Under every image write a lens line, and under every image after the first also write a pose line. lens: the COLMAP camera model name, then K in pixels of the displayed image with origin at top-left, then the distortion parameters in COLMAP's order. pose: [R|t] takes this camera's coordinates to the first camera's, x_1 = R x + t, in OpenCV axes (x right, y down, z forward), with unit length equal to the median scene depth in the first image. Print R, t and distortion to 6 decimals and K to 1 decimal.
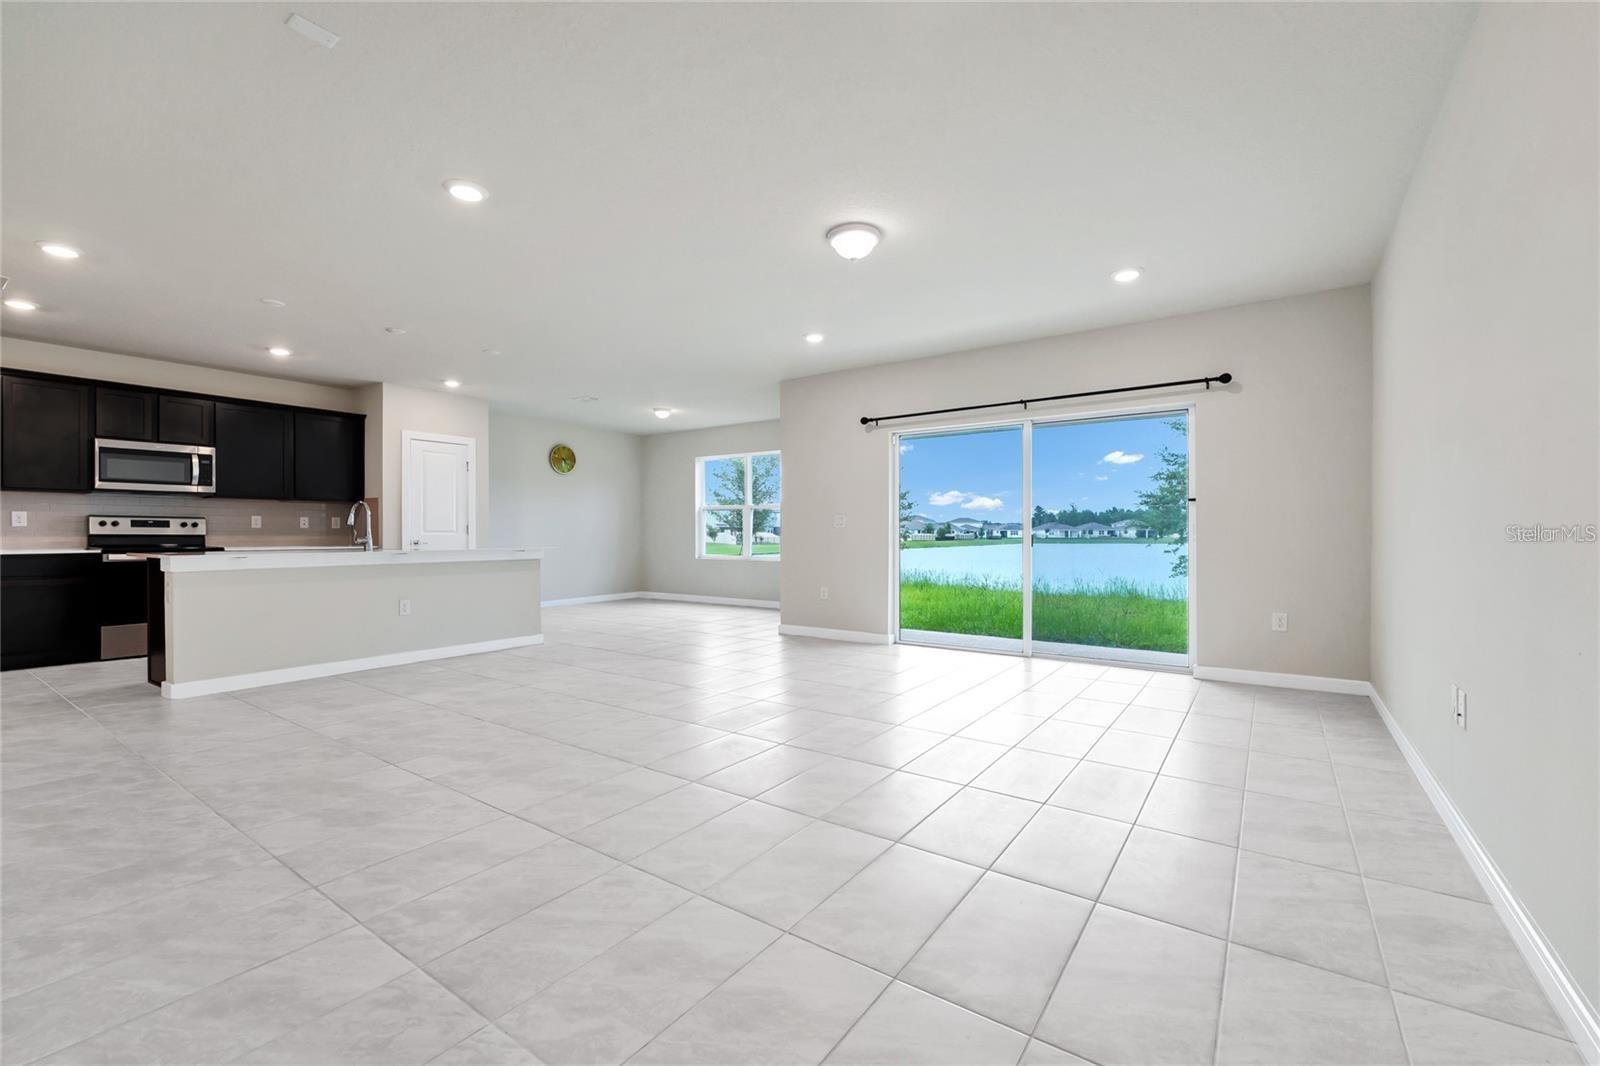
lens RADIAL K [[678.1, 0, 795.5], [0, 678.1, 535.2], [0, 0, 1]] dist [-0.001687, 0.000109]
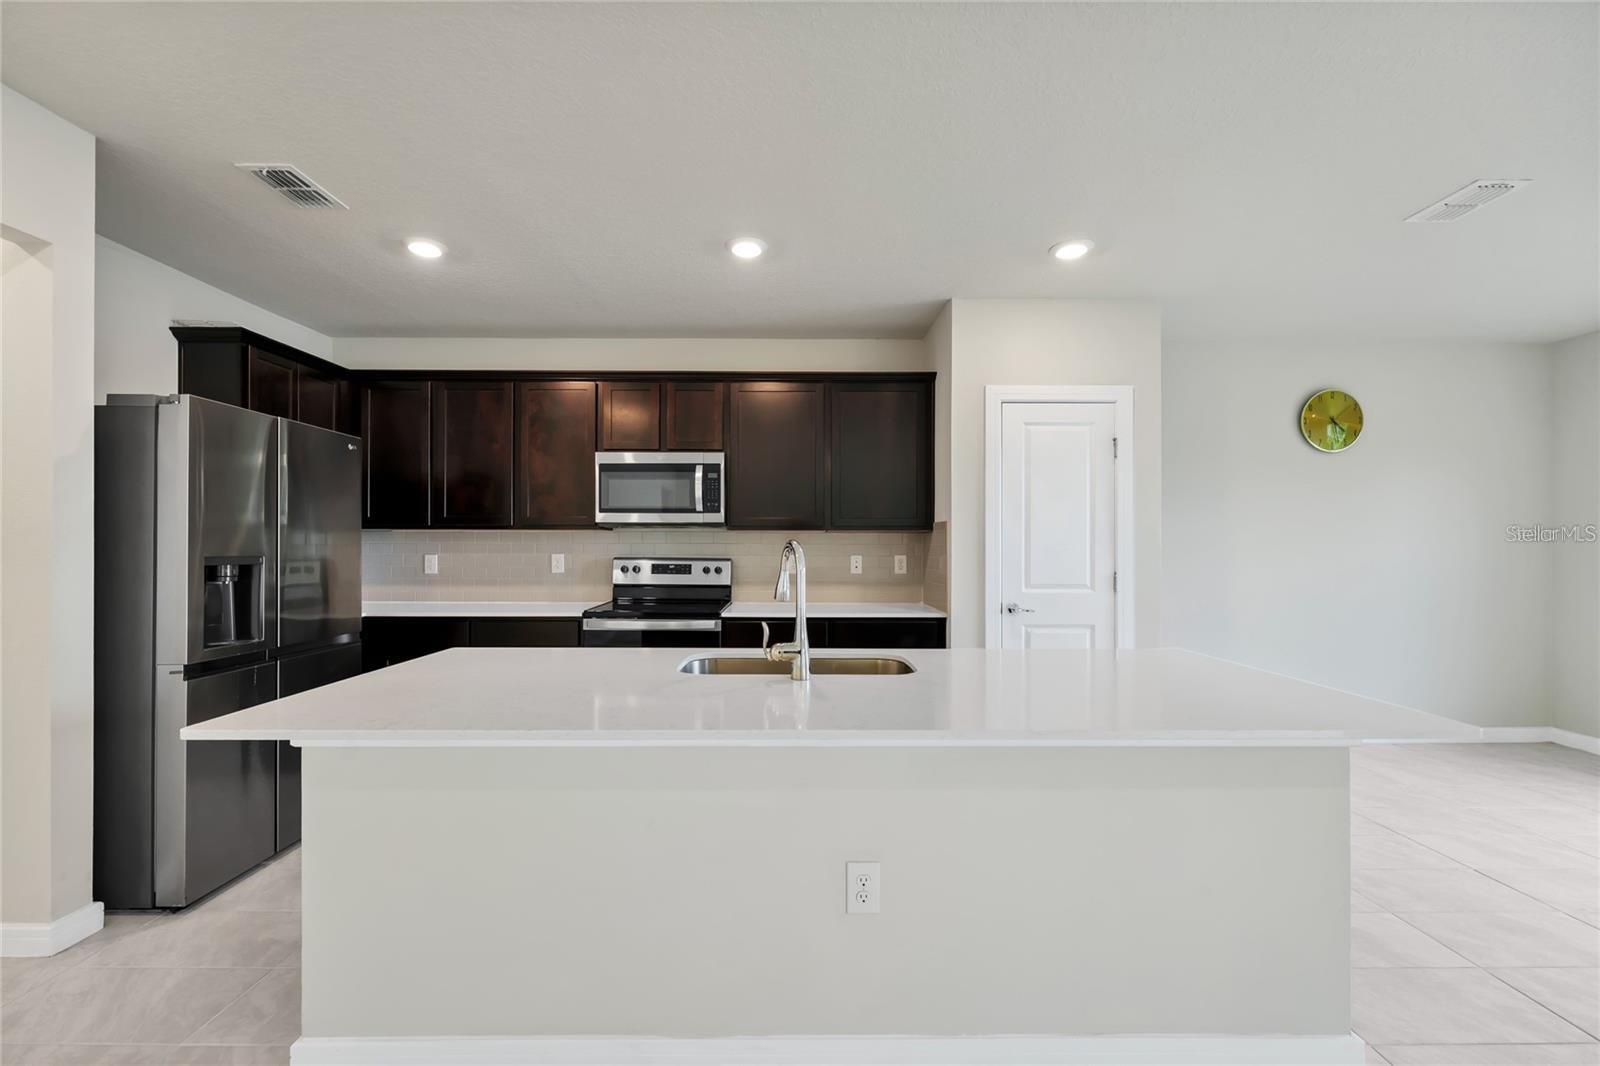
lens RADIAL K [[683.5, 0, 814.5], [0, 683.5, 544.2], [0, 0, 1]] dist [-0.005053, -0.000740]
pose [[0.613510, -0.002530, -0.789683, -0.293341], [-0.001696, 0.999988, -0.004521, -0.039389], [0.789685, 0.004113, 0.613498, 0.669919]]
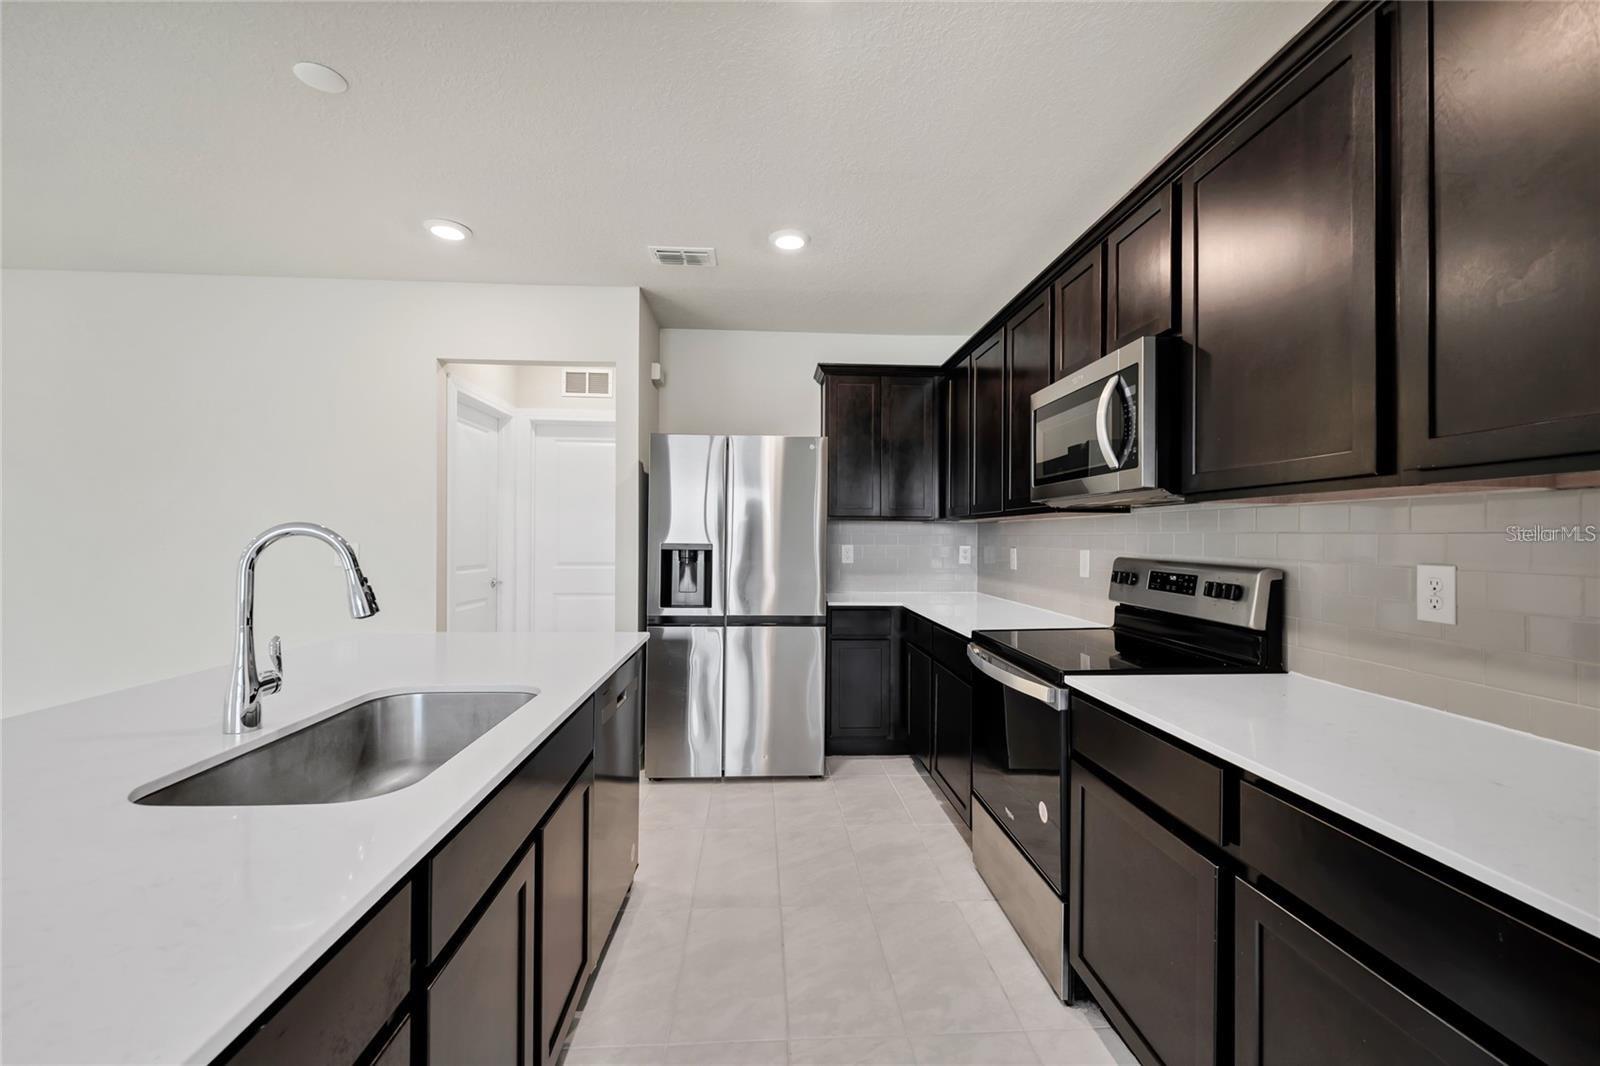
lens RADIAL K [[660.6, 0, 803.4], [0, 660.6, 536.9], [0, 0, 1]] dist [-0.000585, -0.000022]
pose [[-0.757503, -0.007585, -0.652788, -0.556299], [-0.009393, 0.999956, -0.000719, -0.038713], [0.652764, 0.005586, -0.757540, 1.126754]]
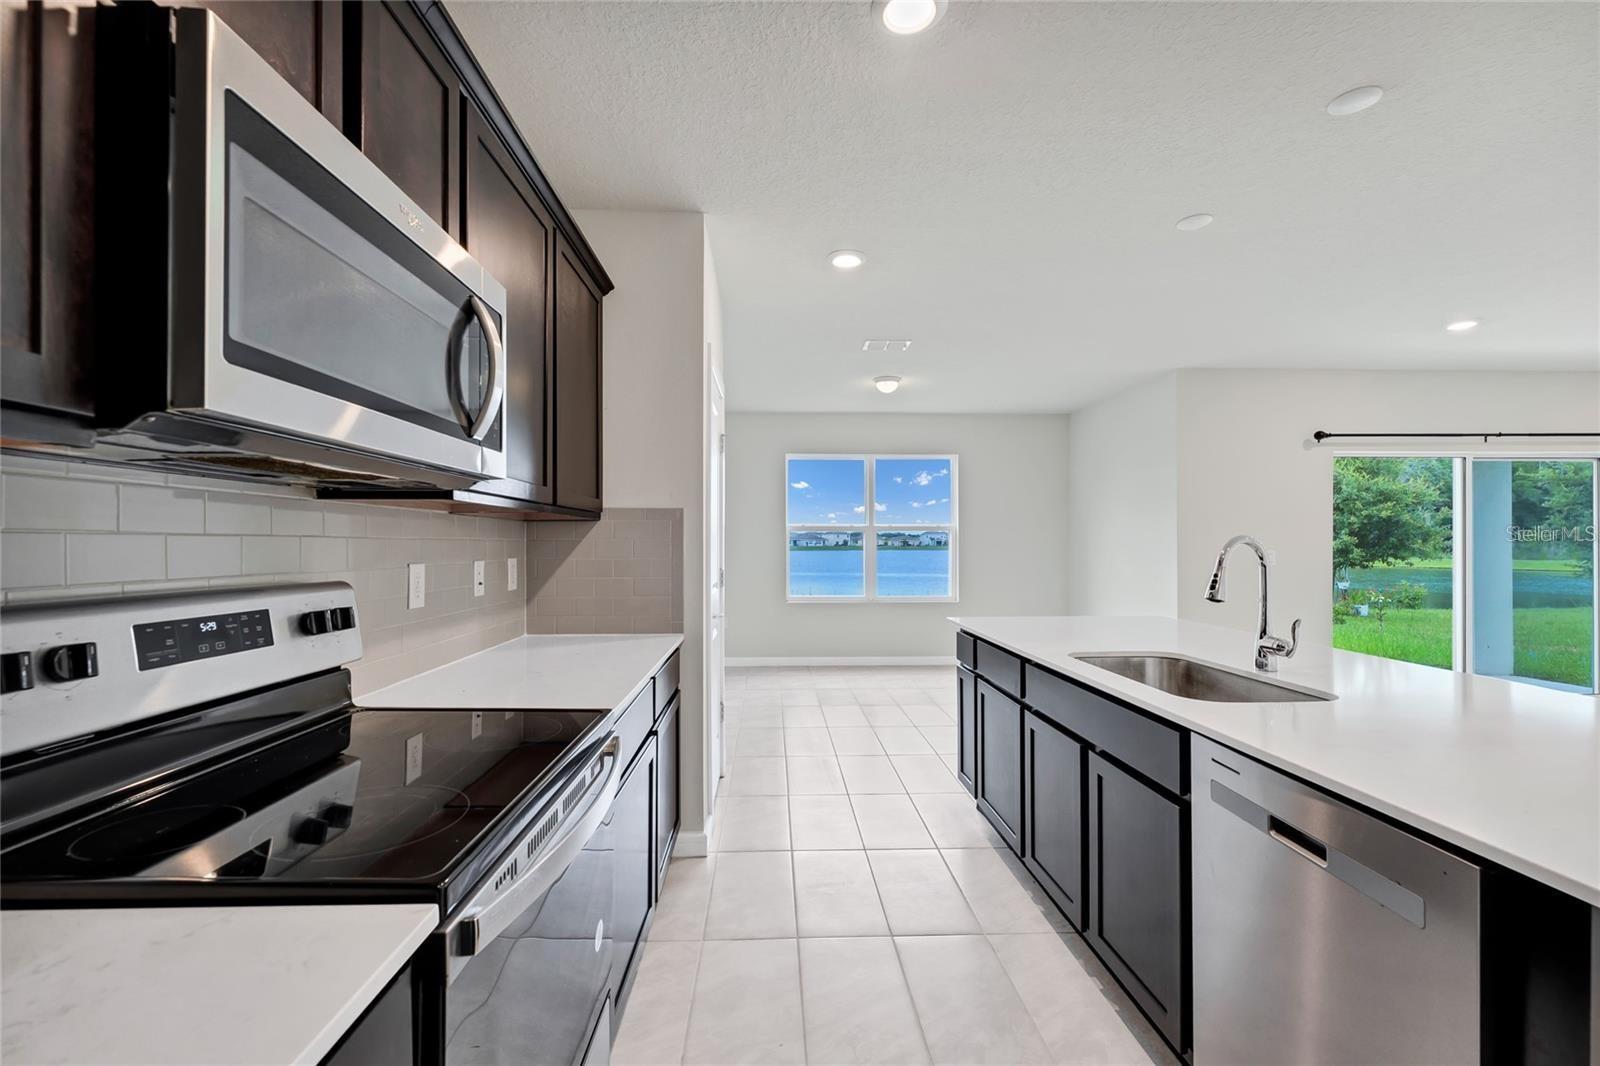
lens RADIAL K [[672.3, 0, 787.2], [0, 672.3, 532.4], [0, 0, 1]] dist [0.016539, -0.010970]
pose [[0.773664, 0.007272, 0.633555, -0.933613], [-0.000131, 0.999936, -0.011318, -0.041229], [-0.633596, 0.008673, 0.773615, 0.757241]]
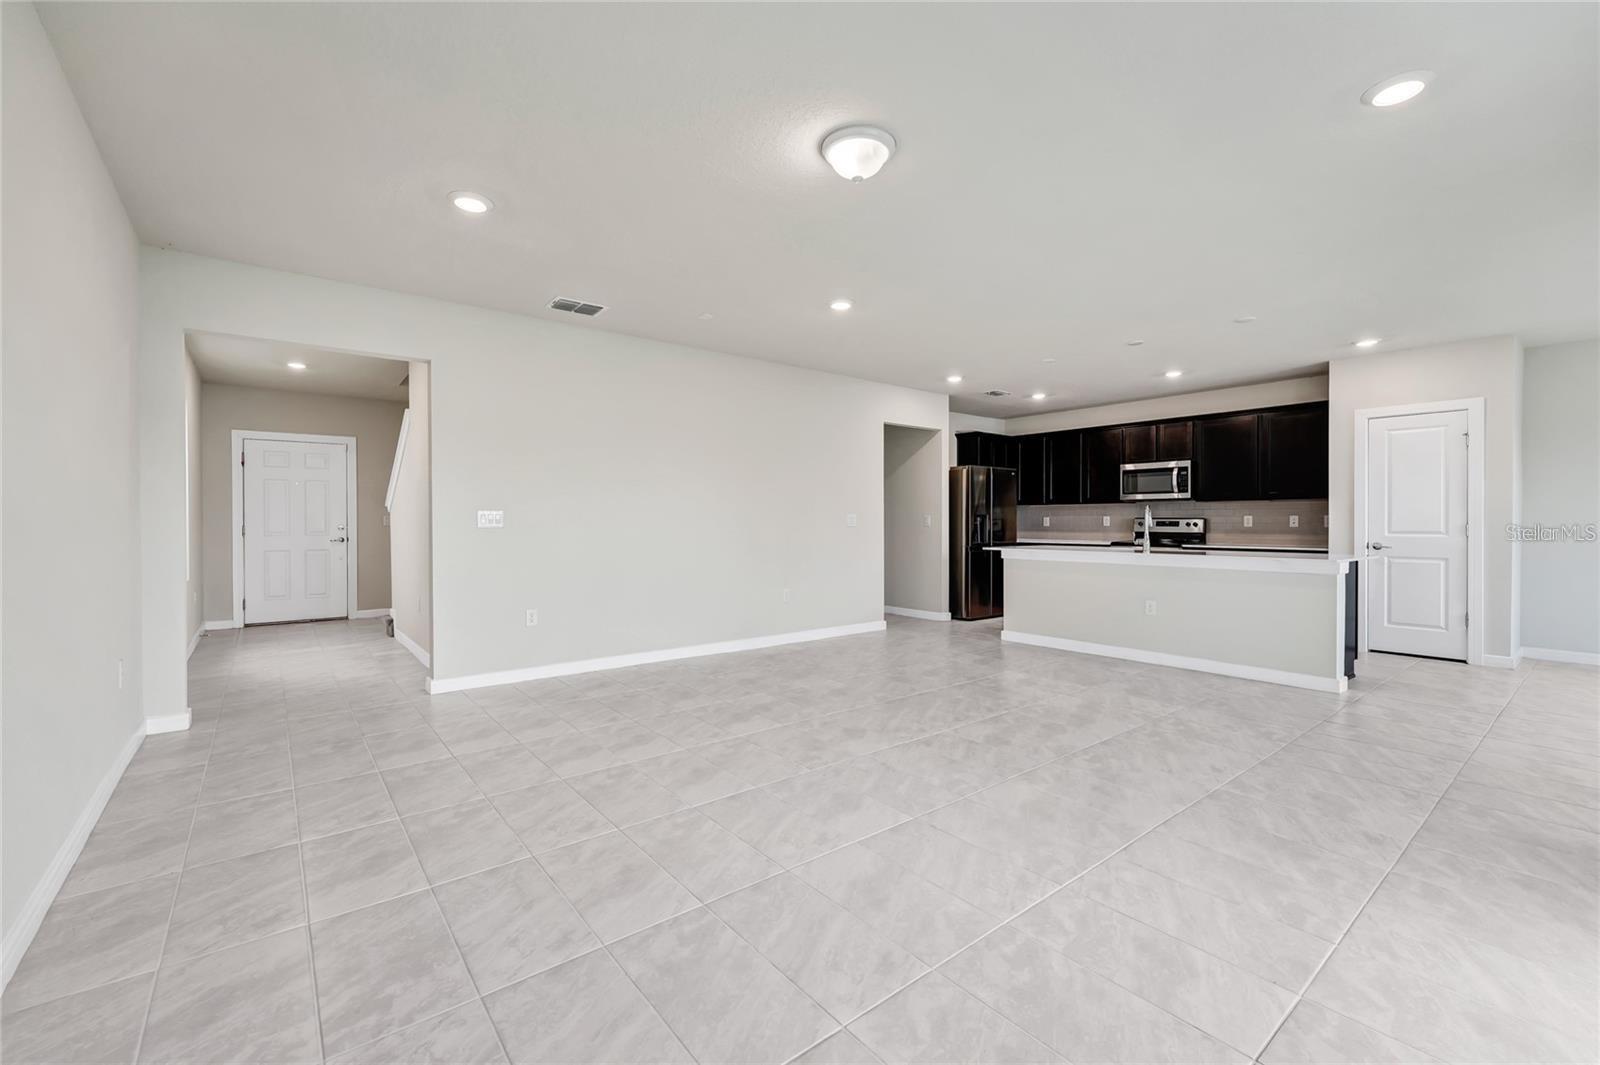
lens RADIAL K [[645.2, 0, 777.3], [0, 645.2, 530.8], [0, 0, 1]] dist [-0.000114, -0.000002]
pose [[-0.276314, 0.012660, -0.960984, 0.435685], [-0.001863, 0.999904, 0.013708, -0.018731], [0.961066, 0.005578, -0.276264, 0.614037]]
